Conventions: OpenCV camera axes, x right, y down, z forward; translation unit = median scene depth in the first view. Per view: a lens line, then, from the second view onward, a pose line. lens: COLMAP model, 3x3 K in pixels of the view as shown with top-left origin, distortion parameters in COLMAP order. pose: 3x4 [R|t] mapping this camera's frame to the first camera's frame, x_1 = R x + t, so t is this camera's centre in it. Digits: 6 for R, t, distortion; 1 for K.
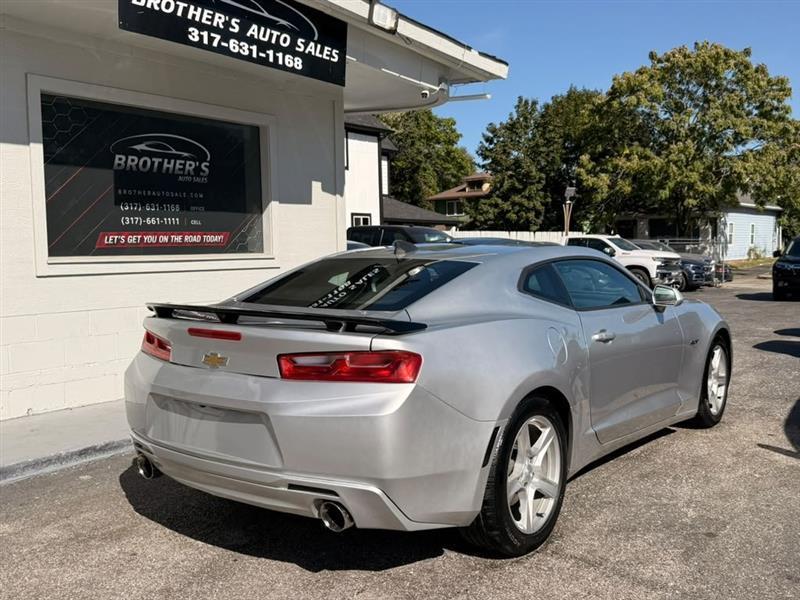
lens RADIAL K [[786.3, 0, 405.1], [0, 786.3, 302.7], [0, 0, 1]] dist [0.173499, -0.406568]
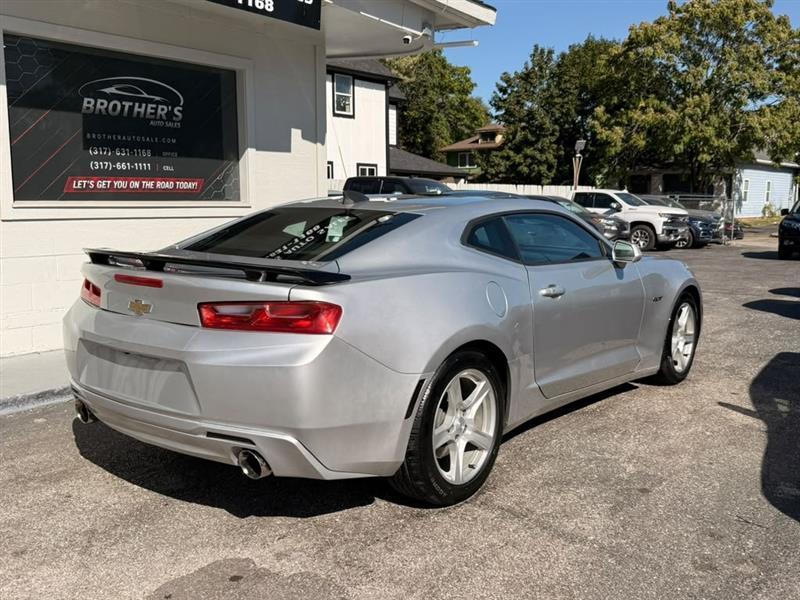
lens RADIAL K [[787.6, 0, 405.9], [0, 787.6, 303.9], [0, 0, 1]] dist [0.165088, -0.386232]
pose [[0.999699, 0.019621, -0.014739, 0.049309], [-0.018679, 0.997932, 0.061507, 0.000341], [0.015916, -0.061214, 0.997998, 0.004711]]
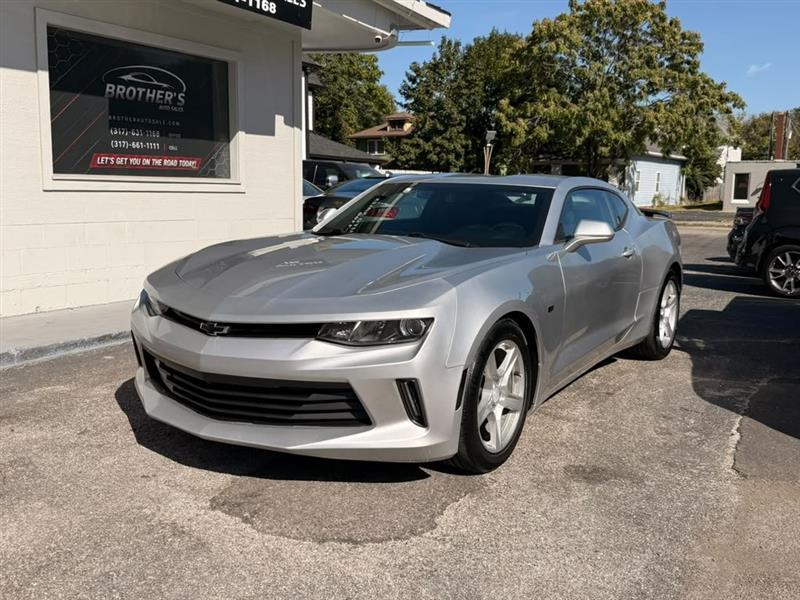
lens RADIAL K [[786.6, 0, 396.5], [0, 786.6, 298.9], [0, 0, 1]] dist [0.168549, -0.384745]
pose [[0.995069, 0.017652, 0.097600, -0.058015], [-0.024487, 0.997297, 0.069279, 0.024325], [-0.096113, -0.071328, 0.992811, -0.151682]]
